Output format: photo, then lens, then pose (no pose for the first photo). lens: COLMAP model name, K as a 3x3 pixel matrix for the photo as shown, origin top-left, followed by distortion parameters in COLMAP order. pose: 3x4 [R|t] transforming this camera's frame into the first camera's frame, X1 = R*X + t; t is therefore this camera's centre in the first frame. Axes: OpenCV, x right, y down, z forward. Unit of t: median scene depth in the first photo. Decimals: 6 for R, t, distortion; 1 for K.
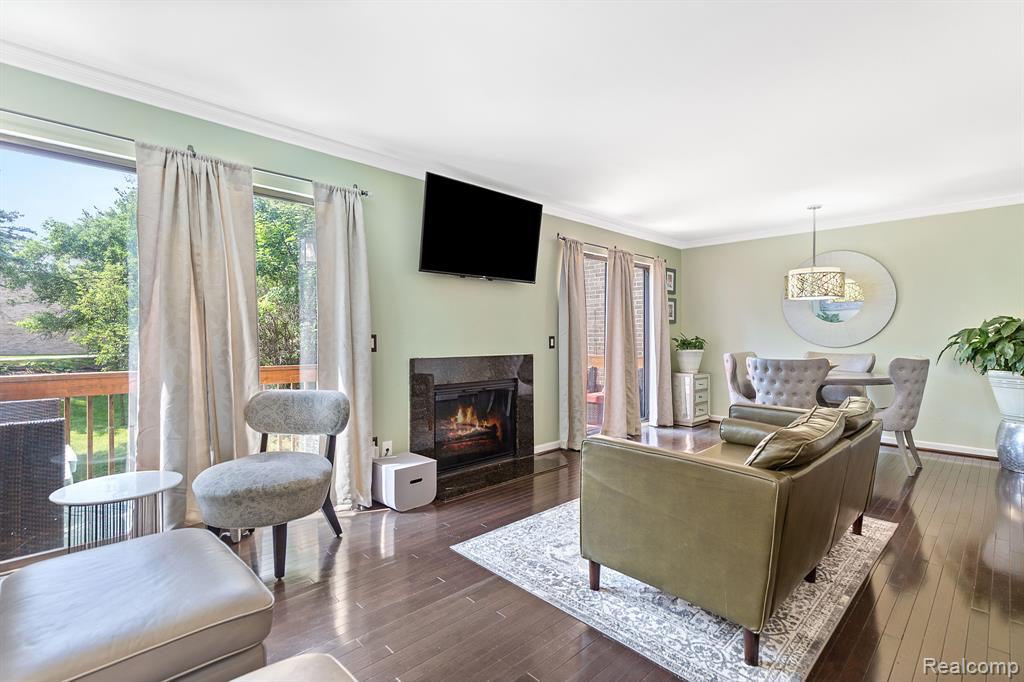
lens RADIAL K [[466.0, 0, 514.2], [0, 466.0, 337.7], [0, 0, 1]] dist [0.007428, 0.000999]
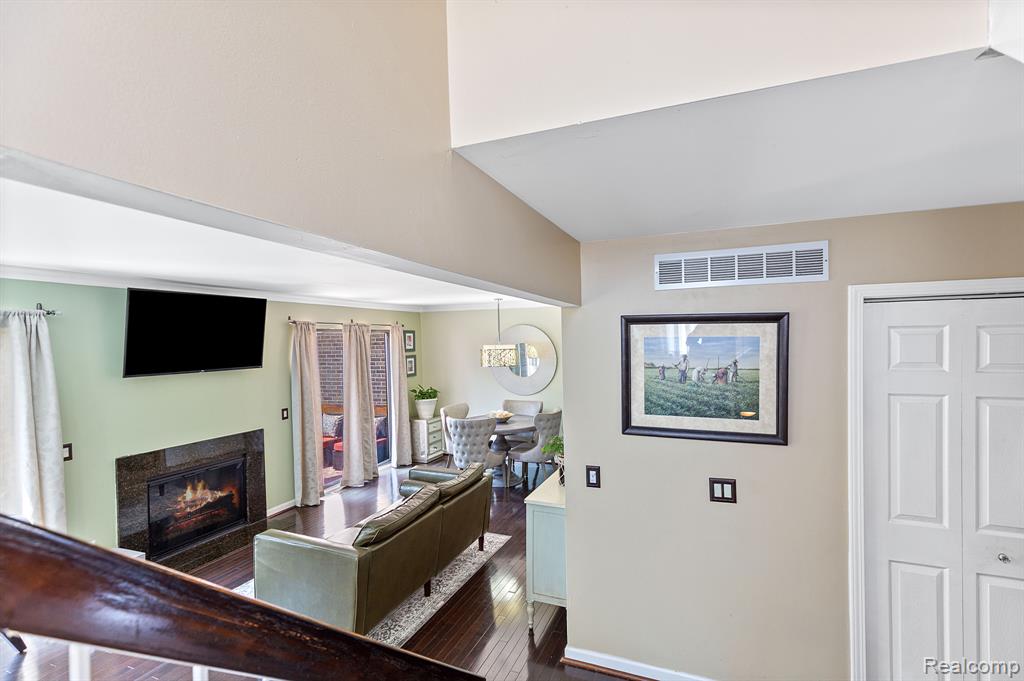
lens RADIAL K [[466.0, 0, 515.4], [0, 466.0, 345.7], [0, 0, 1]] dist [0.007428, 0.000999]
pose [[0.916491, -0.024676, 0.399293, 0.144922], [0.022582, 0.999695, 0.009948, -0.154647], [-0.399417, -0.000100, 0.916769, -0.260653]]
